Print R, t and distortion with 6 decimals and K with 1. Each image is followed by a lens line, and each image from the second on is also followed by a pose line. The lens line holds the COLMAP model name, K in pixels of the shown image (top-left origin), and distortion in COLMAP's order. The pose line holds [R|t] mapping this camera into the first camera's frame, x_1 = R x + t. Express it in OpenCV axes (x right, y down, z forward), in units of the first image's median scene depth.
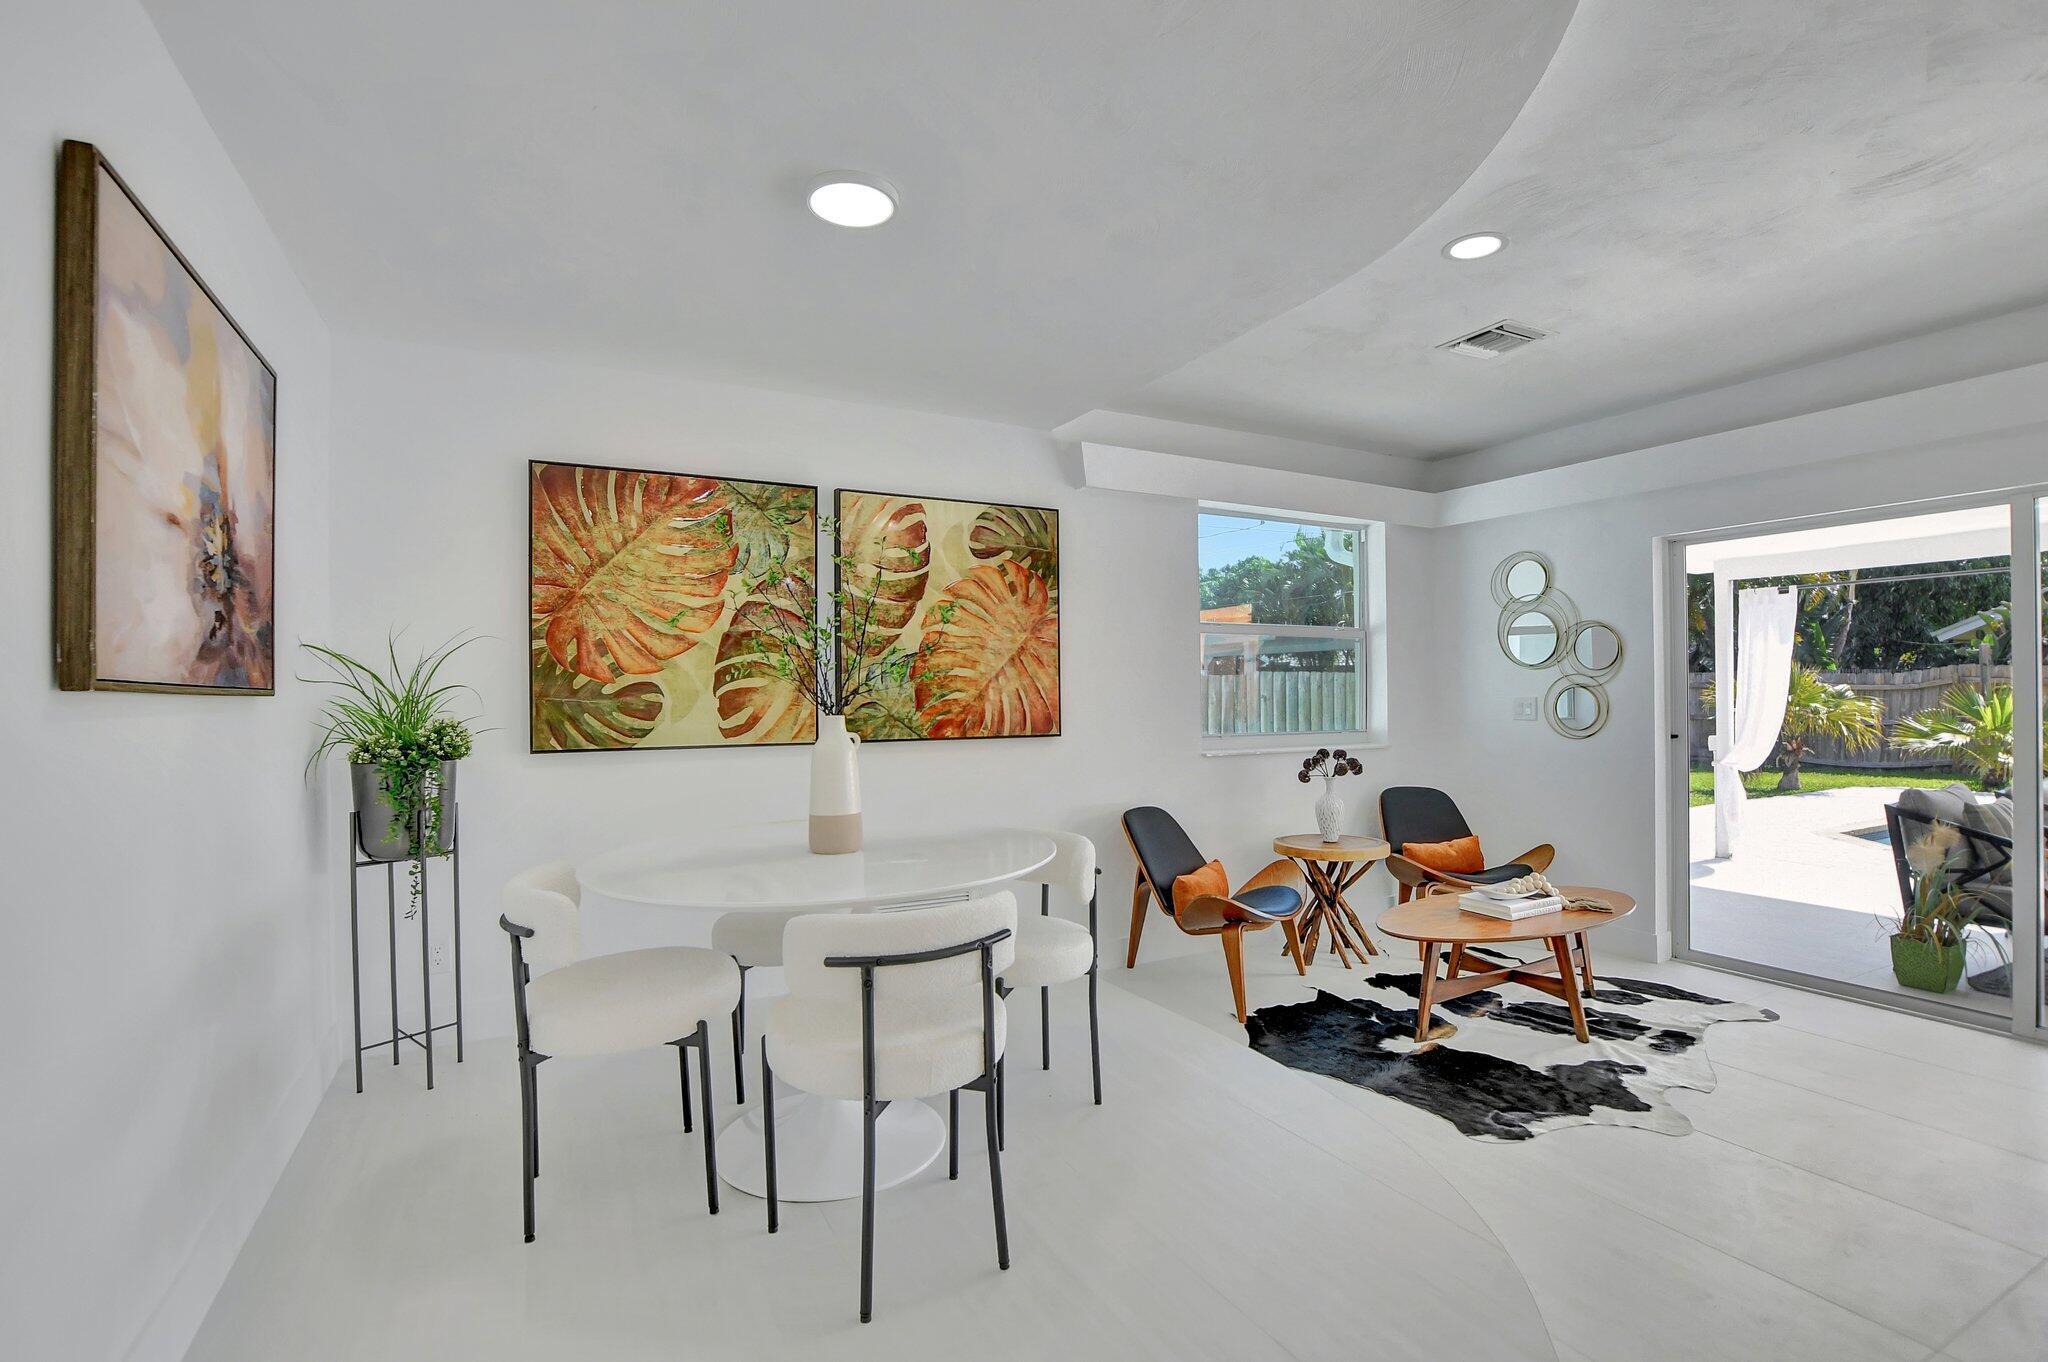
lens RADIAL K [[915.7, 0, 1007.6], [0, 915.7, 693.8], [0, 0, 1]] dist [-0.027582, 0.000589]
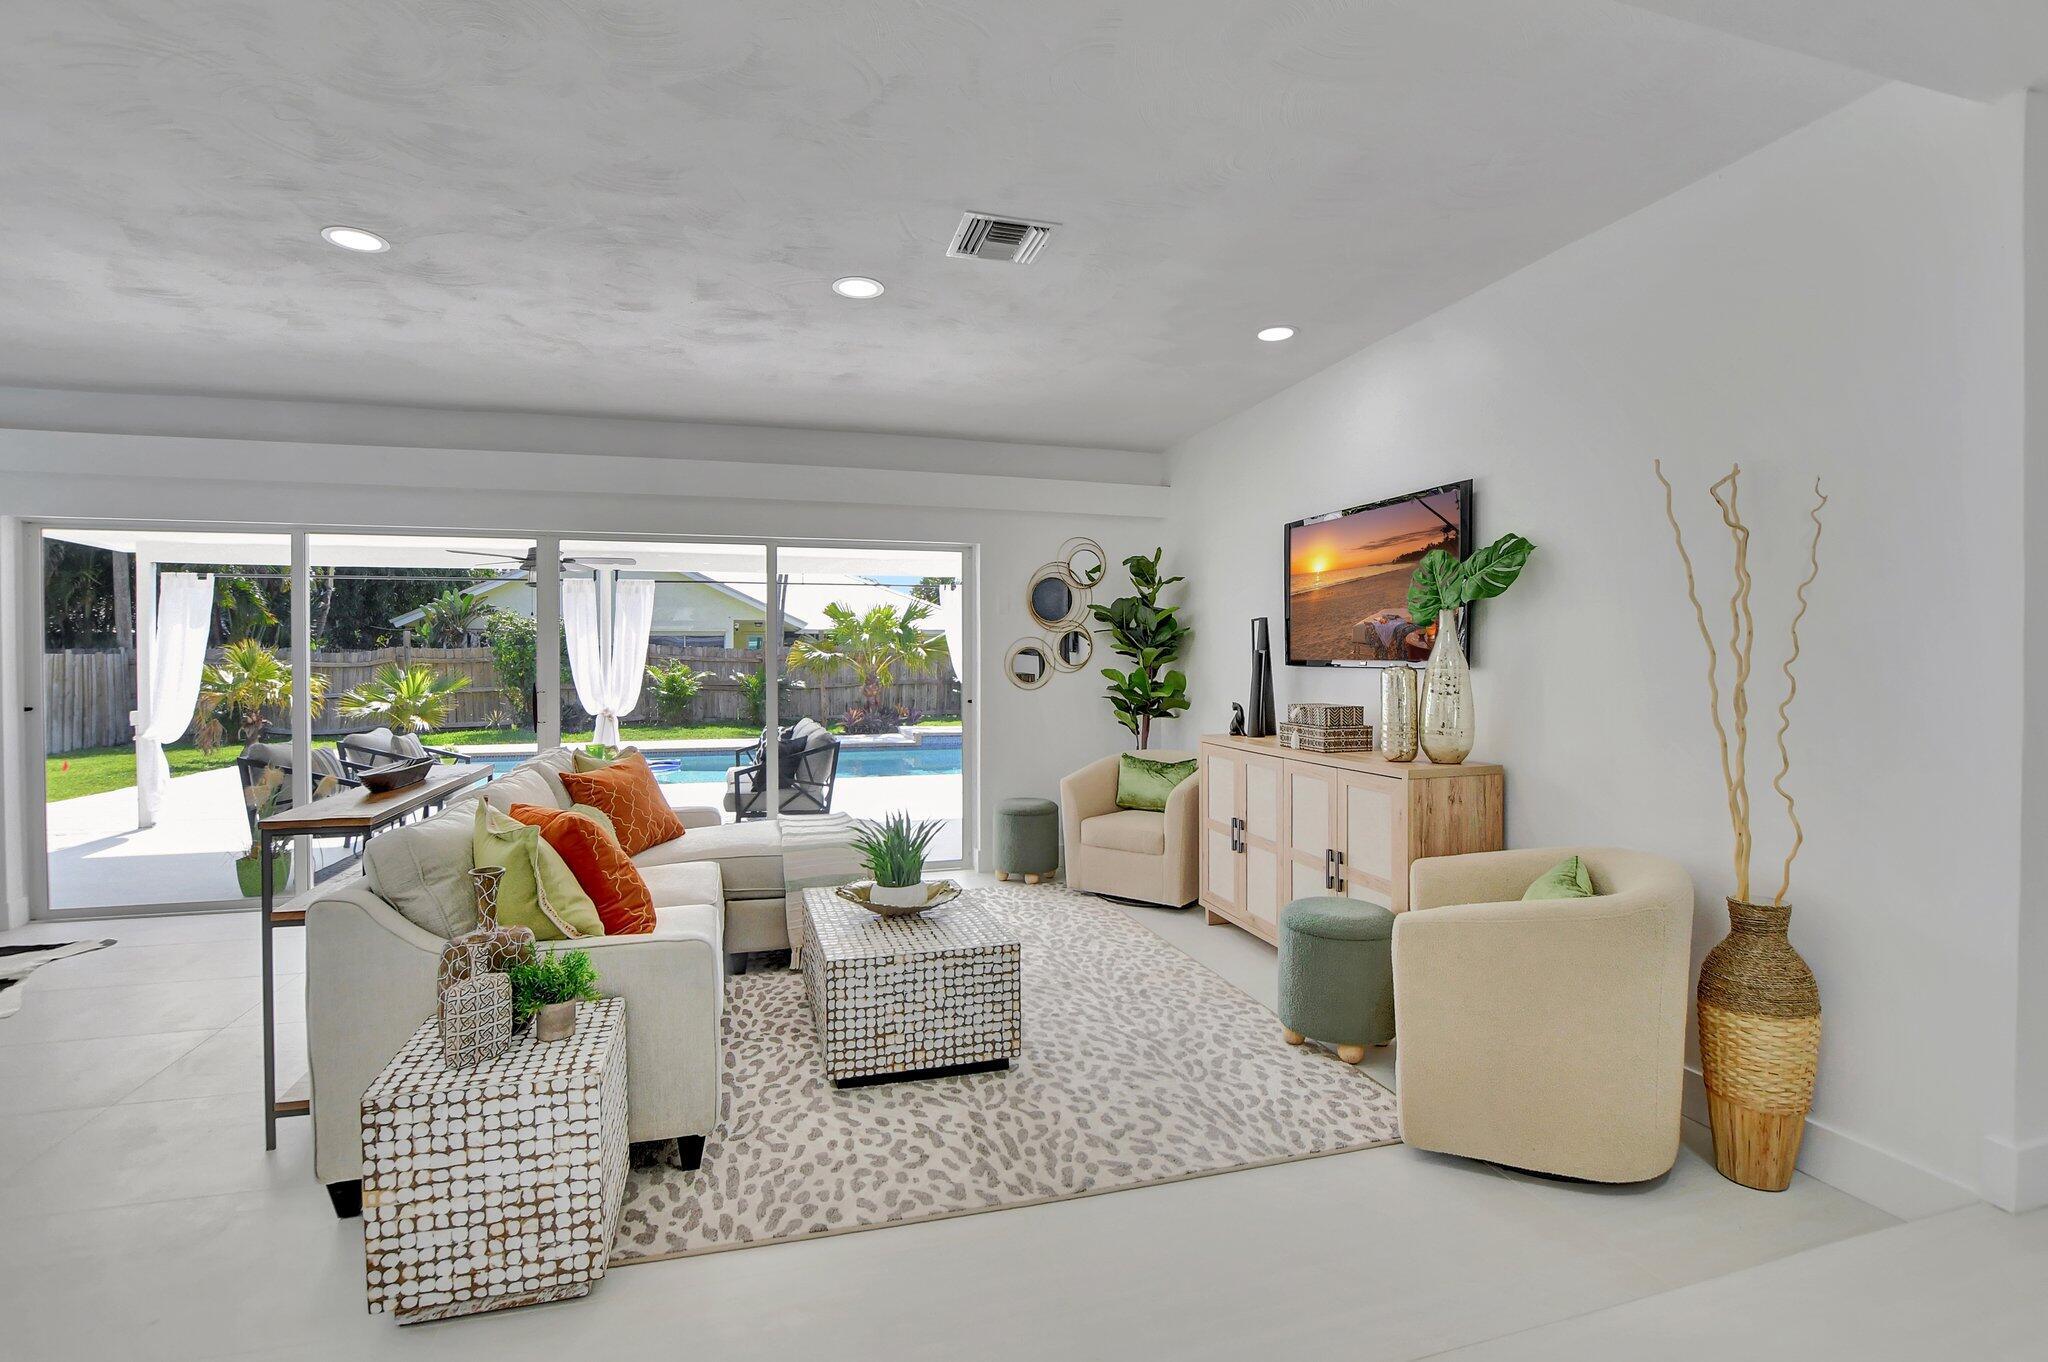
lens RADIAL K [[919.9, 0, 1000.1], [0, 919.9, 675.8], [0, 0, 1]] dist [-0.031665, 0.003657]
pose [[0.198473, -0.007848, 0.980075, -0.055145], [0.002830, 0.999968, 0.007434, 0.003897], [-0.980102, 0.001298, 0.198489, -0.355953]]
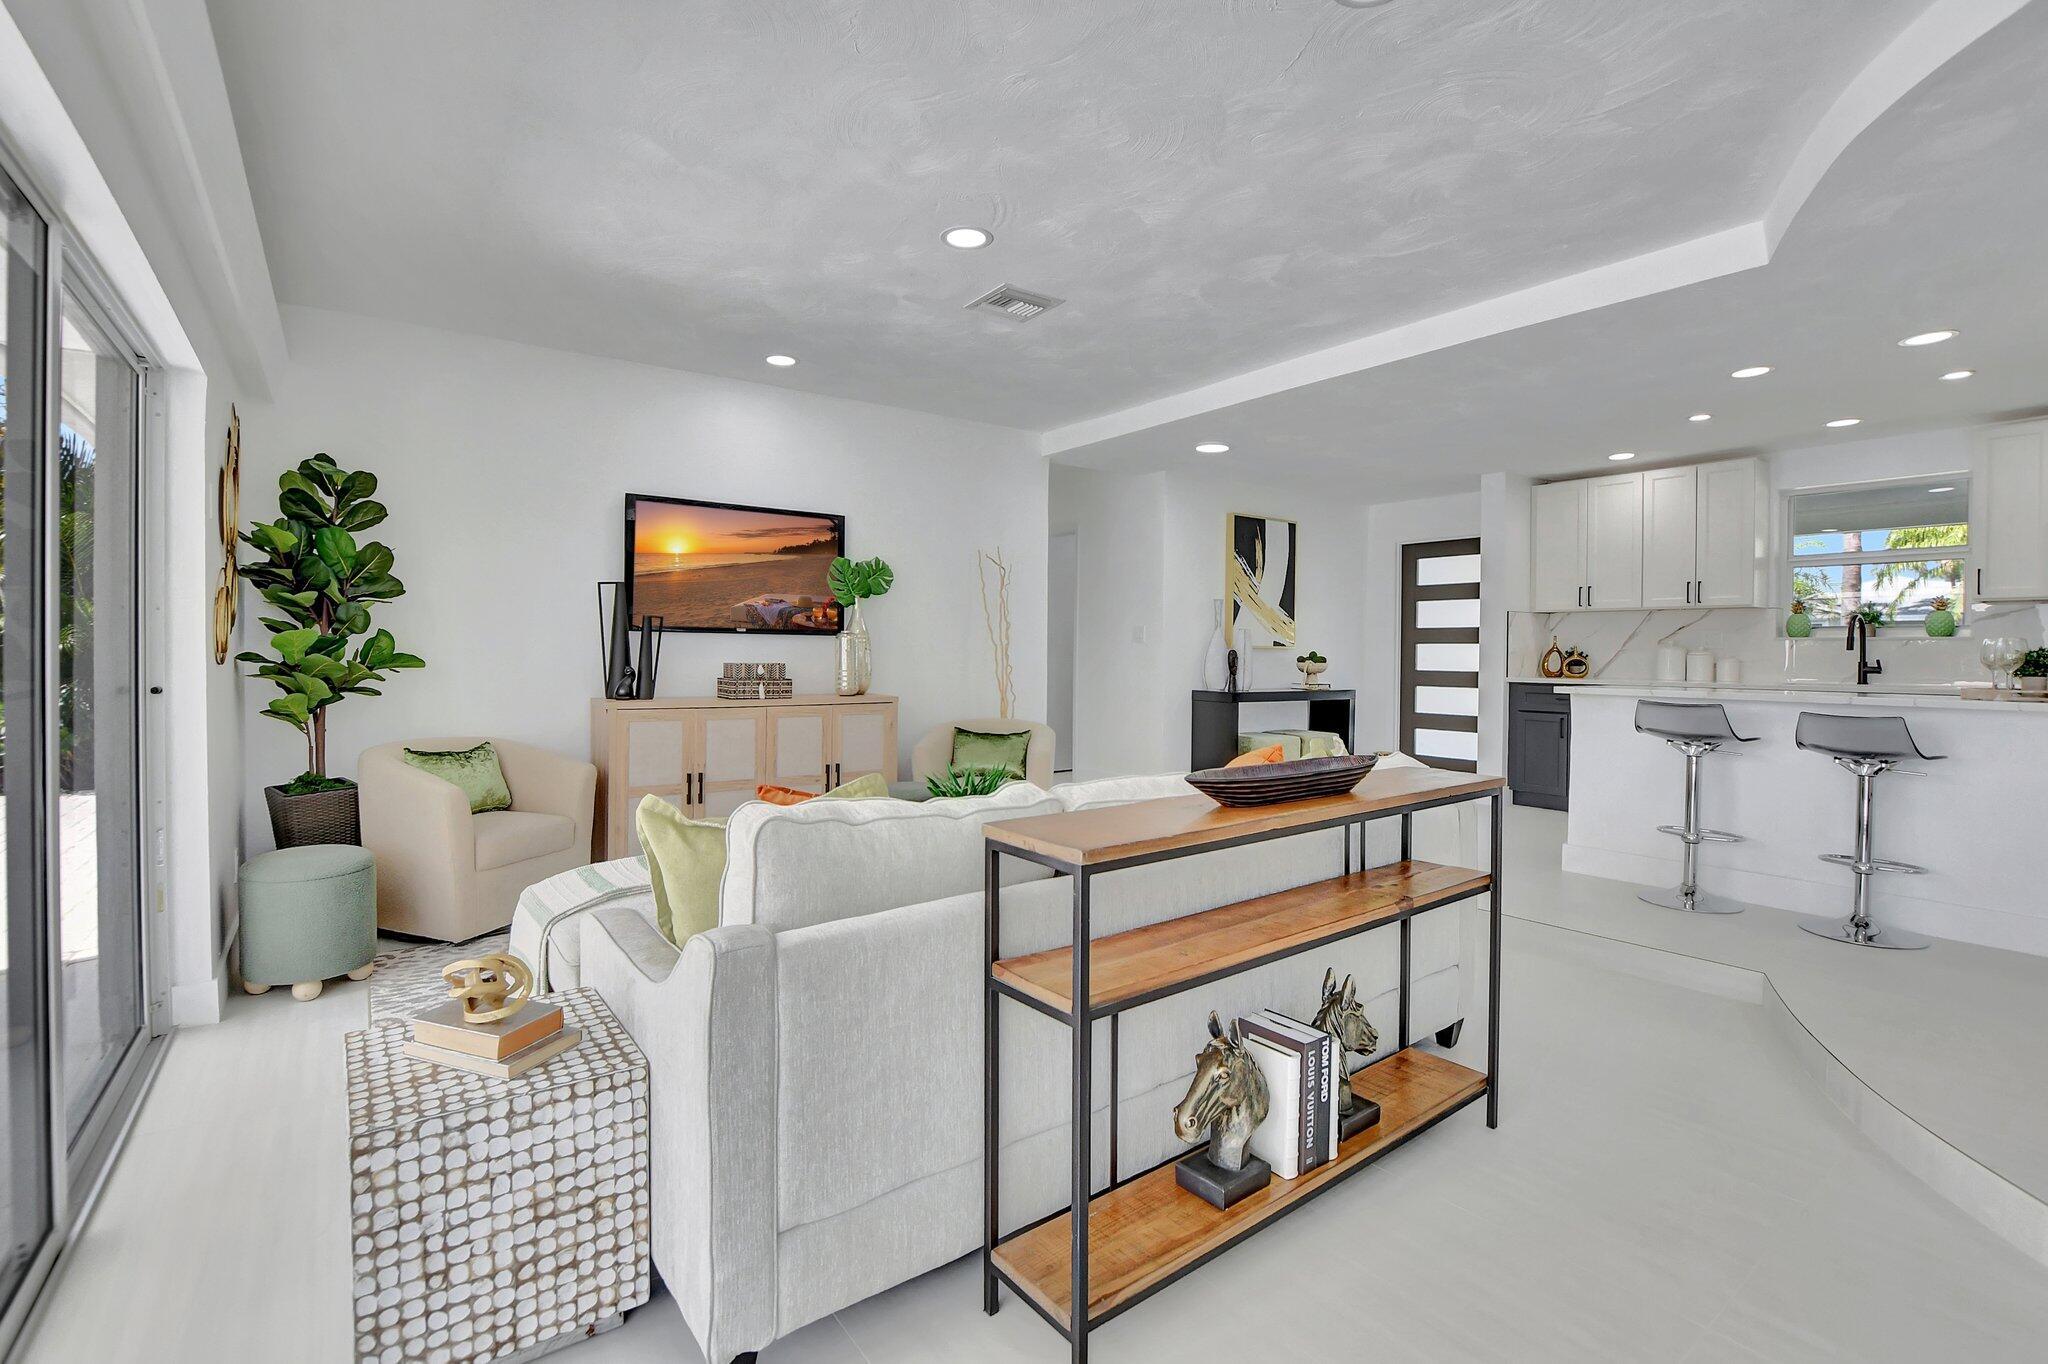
lens RADIAL K [[924.4, 0, 1006.2], [0, 924.4, 667.6], [0, 0, 1]] dist [-0.037412, 0.000623]
pose [[-0.988133, 0.001846, -0.153587, 0.860354], [-0.001538, 0.999759, 0.021910, 0.022504], [0.153591, 0.021887, -0.987892, 0.802940]]
